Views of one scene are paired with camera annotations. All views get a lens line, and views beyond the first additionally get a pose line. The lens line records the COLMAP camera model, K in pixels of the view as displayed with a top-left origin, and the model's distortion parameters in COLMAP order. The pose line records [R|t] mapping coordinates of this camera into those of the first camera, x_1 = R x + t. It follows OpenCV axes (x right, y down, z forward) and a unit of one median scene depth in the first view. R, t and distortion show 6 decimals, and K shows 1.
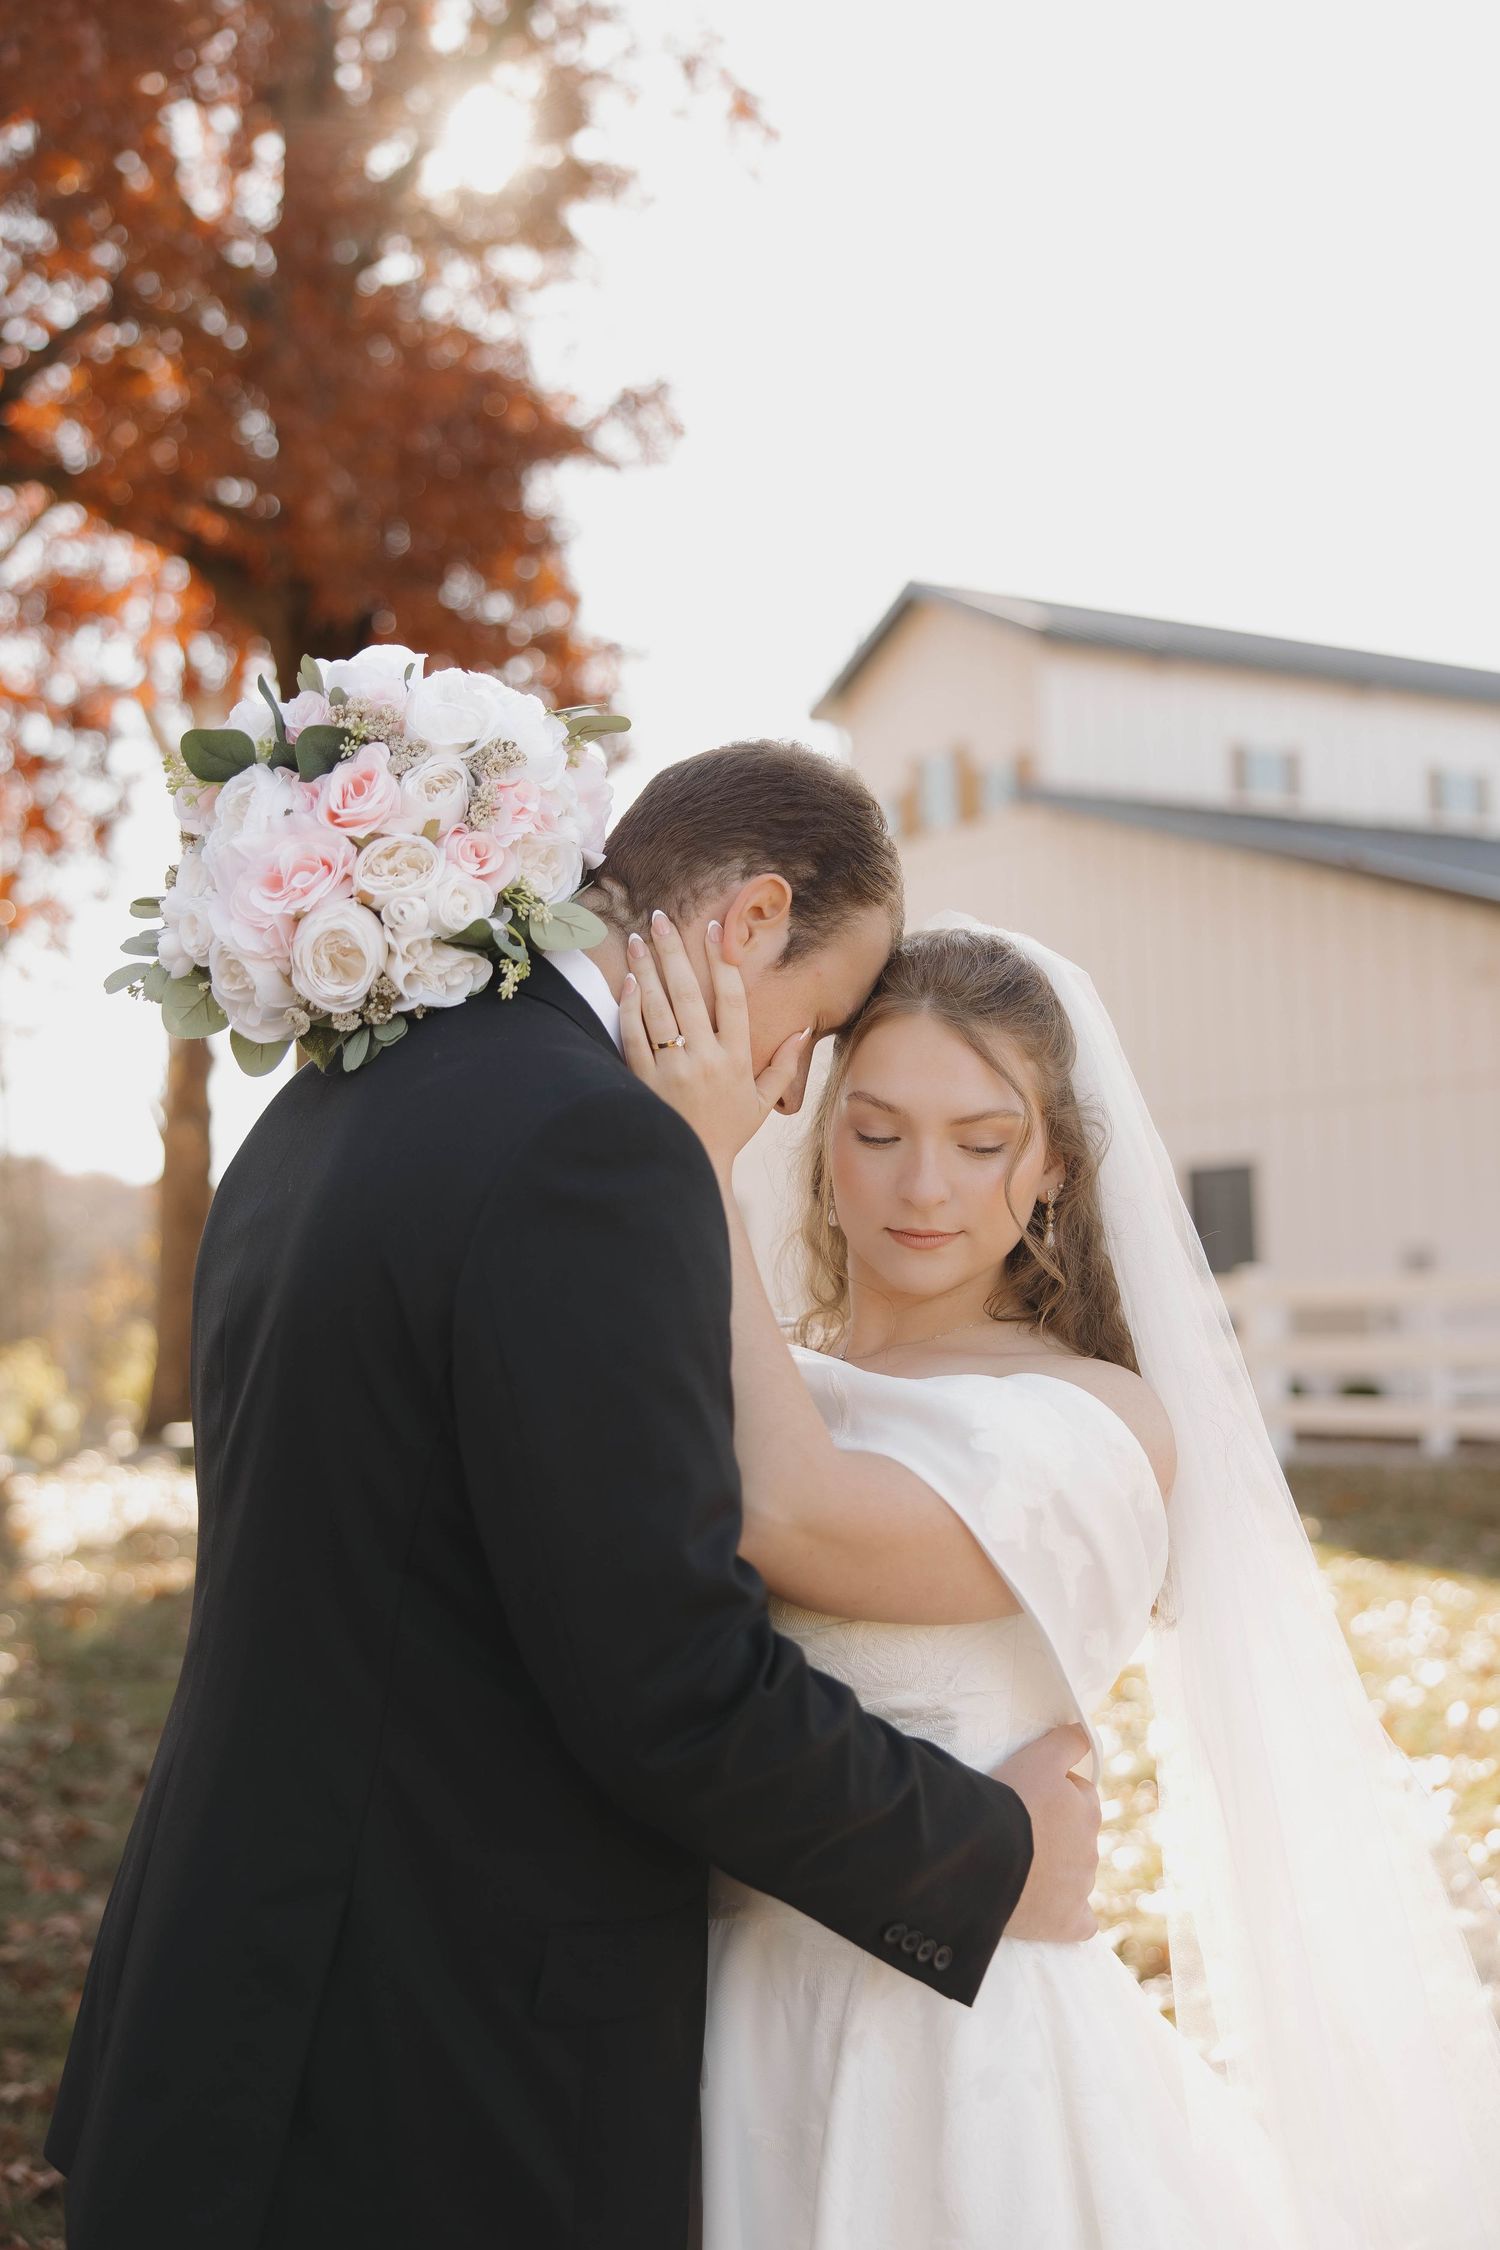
lens RADIAL K [[2494.9, 0, 753.2], [0, 2494.9, 1083.5], [0, 0, 1]] dist [0.065091, 0.000000]
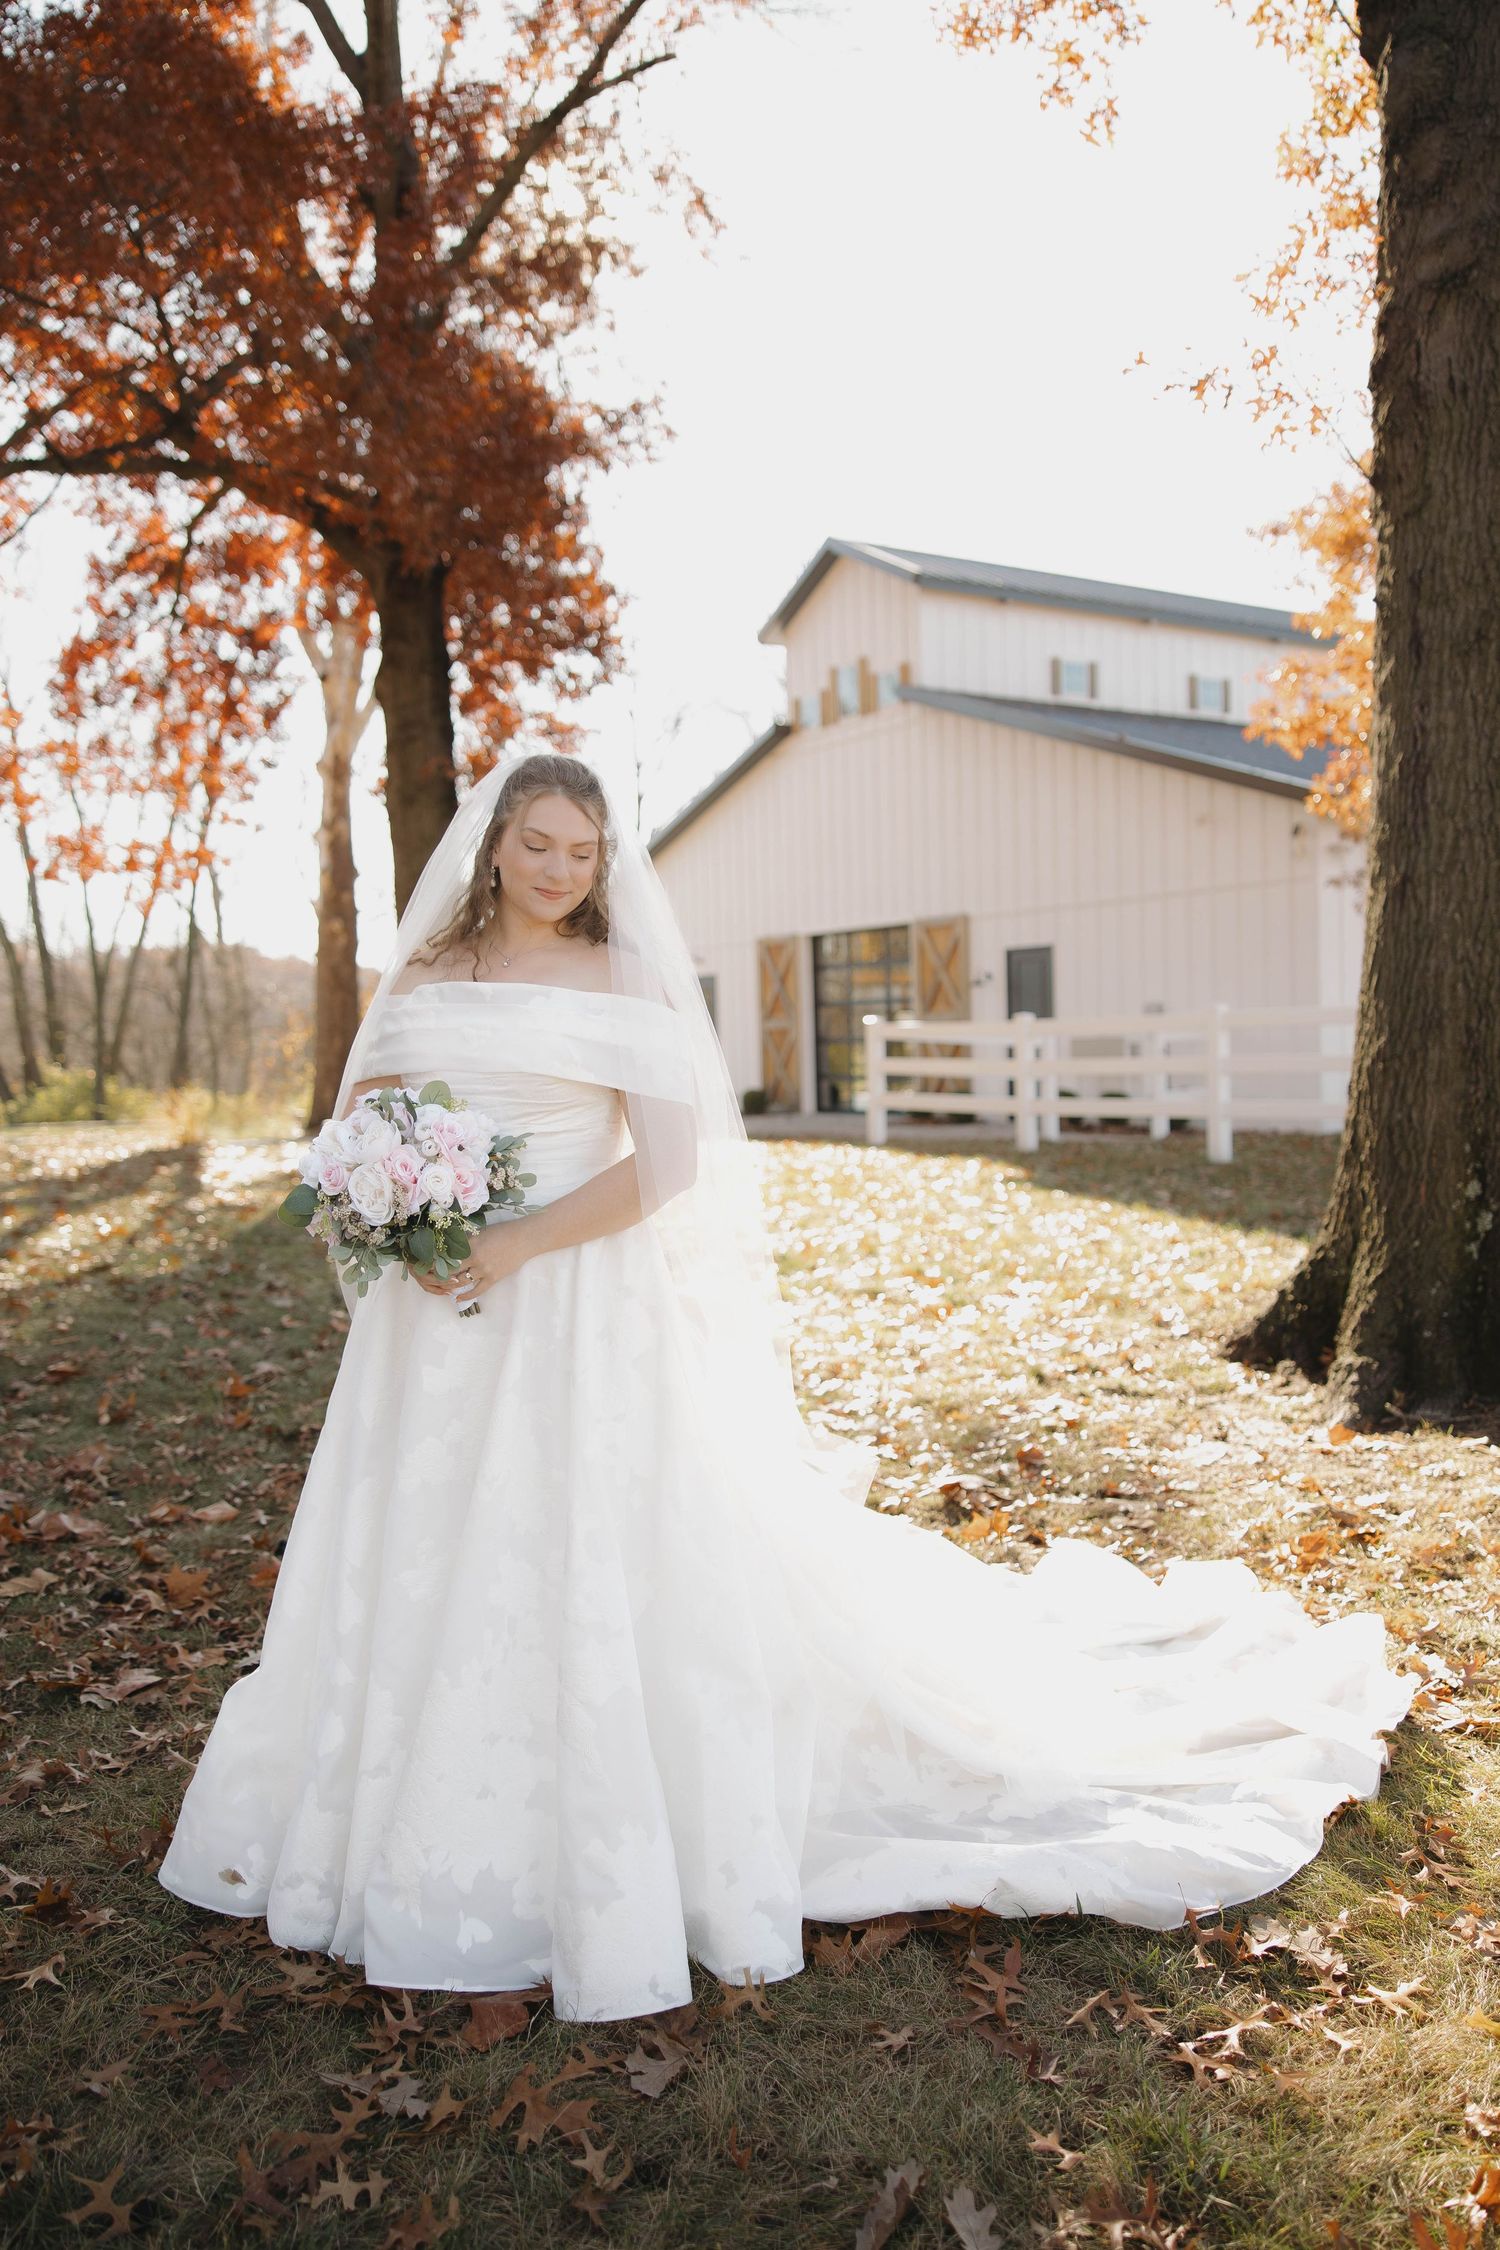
lens RADIAL K [[1747.7, 0, 738.3], [0, 1747.7, 1125.0], [0, 0, 1]] dist [0.003928, 0.002392]
pose [[0.999941, 0.008026, -0.007345, 0.035614], [-0.007018, 0.991716, 0.128259, 0.006213], [0.008313, -0.128200, 0.991713, -0.067471]]
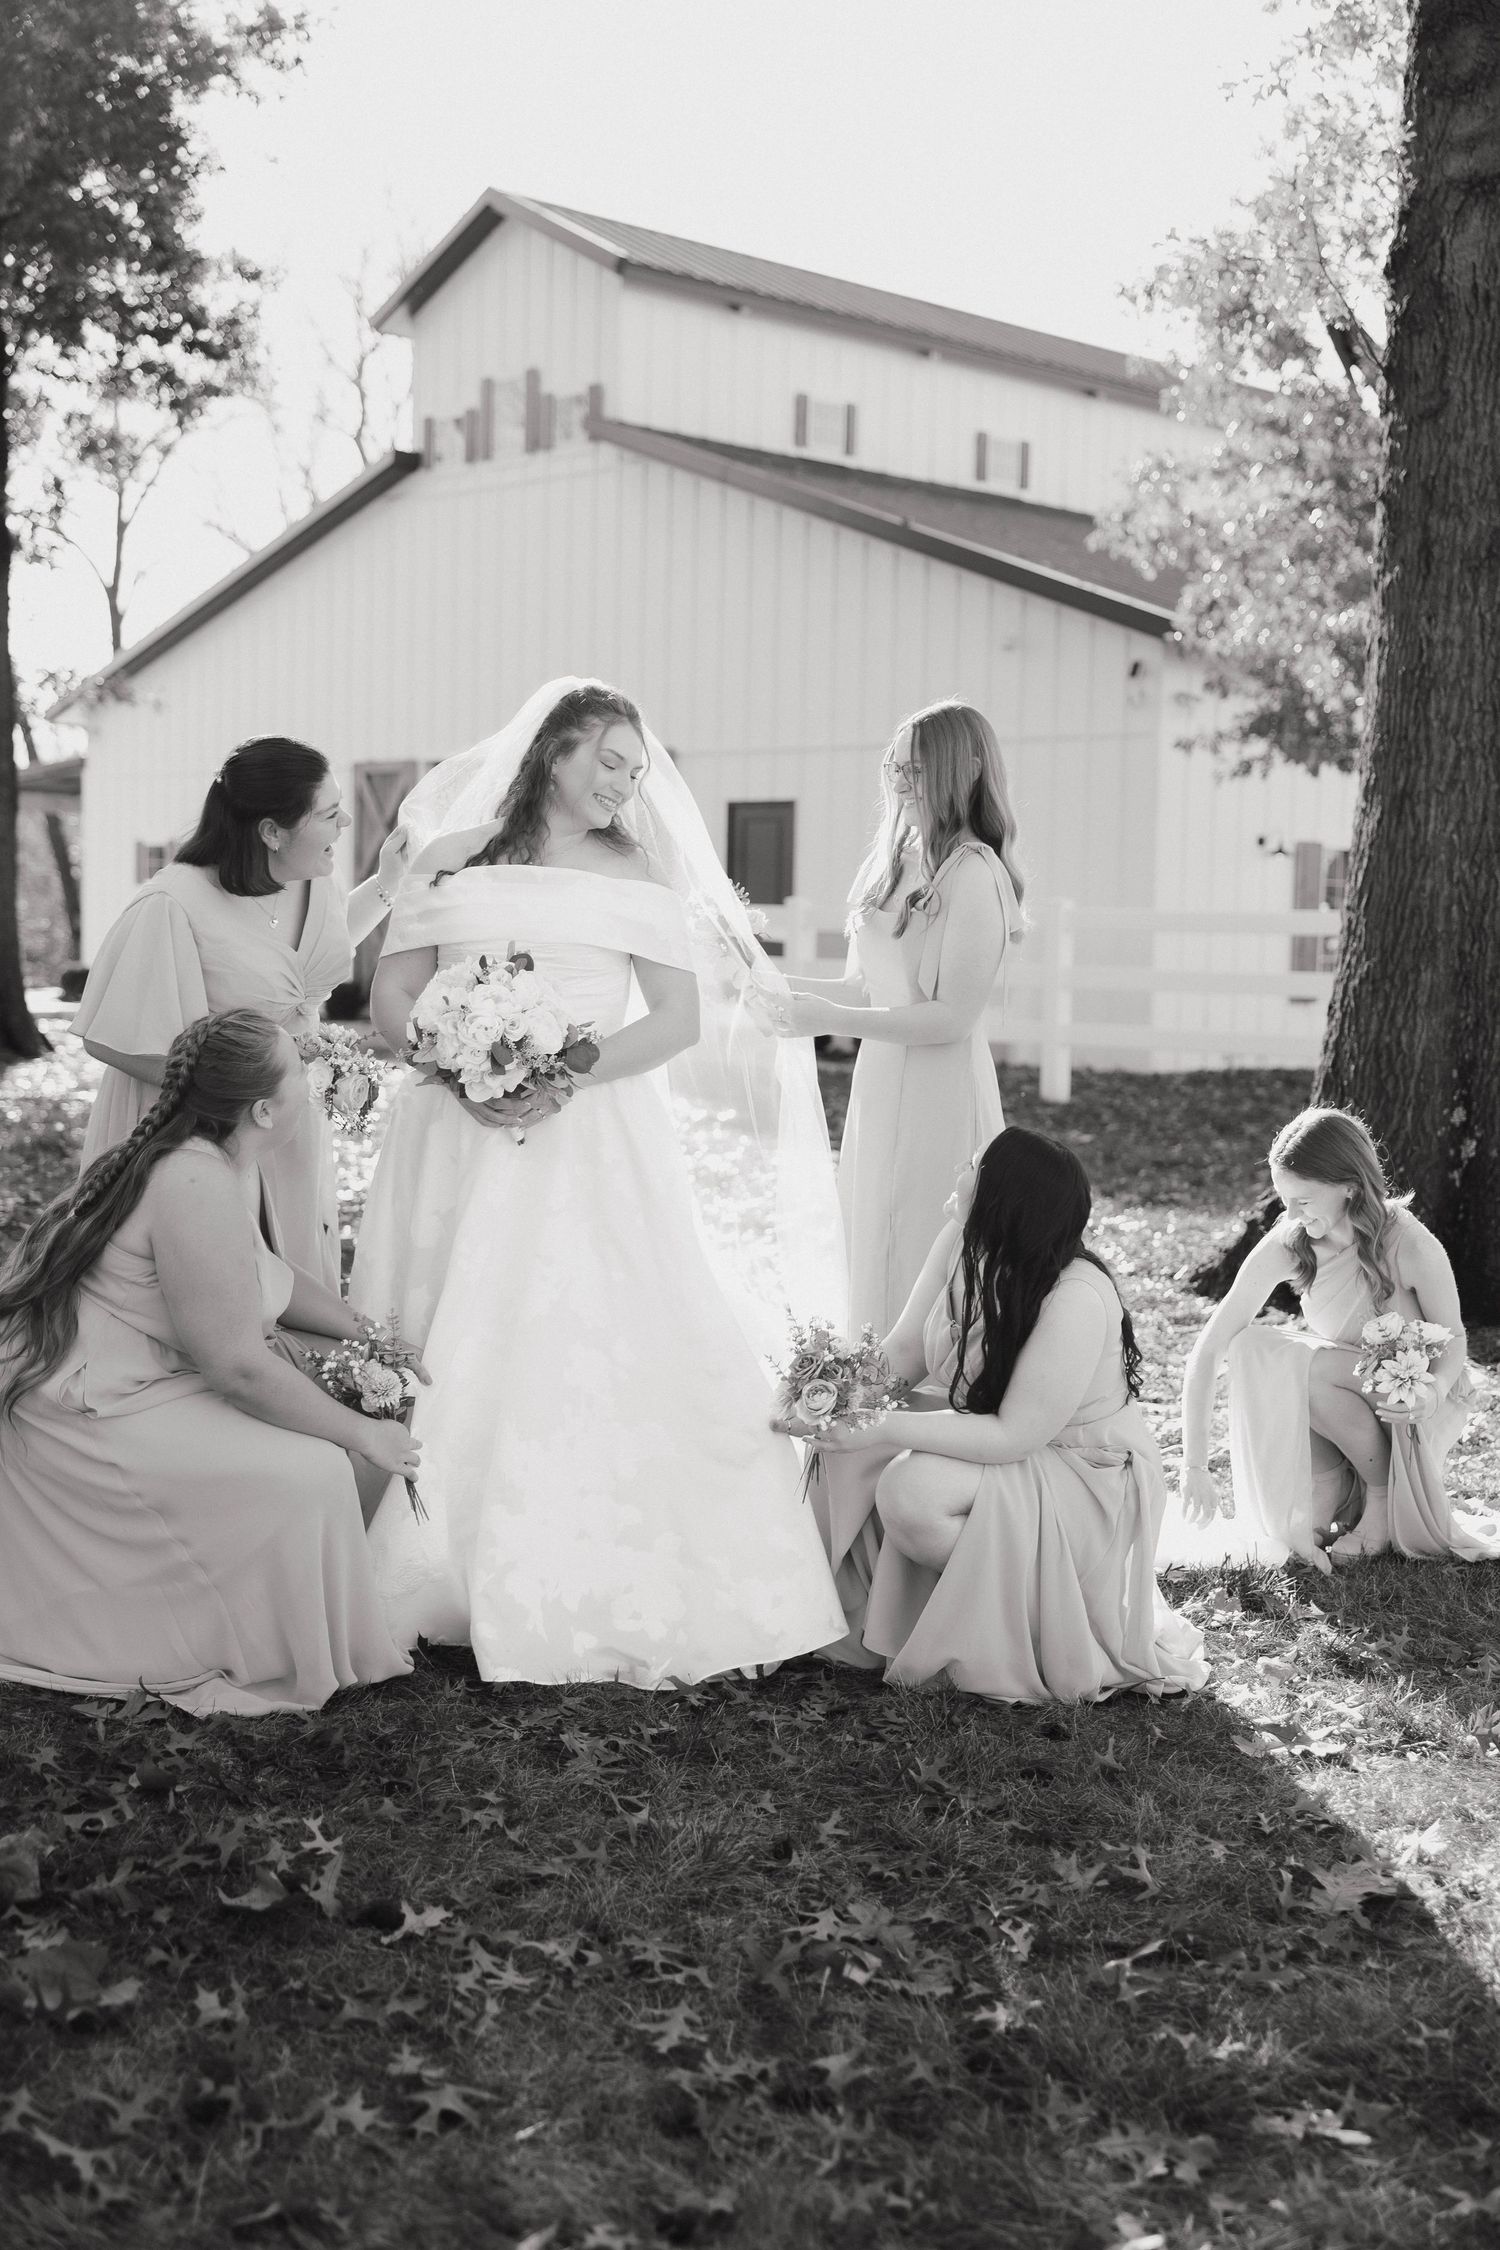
lens RADIAL K [[2721.9, 0, 755.5], [0, 2721.9, 1128.7], [0, 0, 1]] dist [0.006571, 0.000000]
pose [[0.978190, 0.040967, 0.203634, -0.069584], [-0.072219, 0.986272, 0.148498, -0.004935], [-0.194755, -0.159965, 0.967720, -0.221021]]
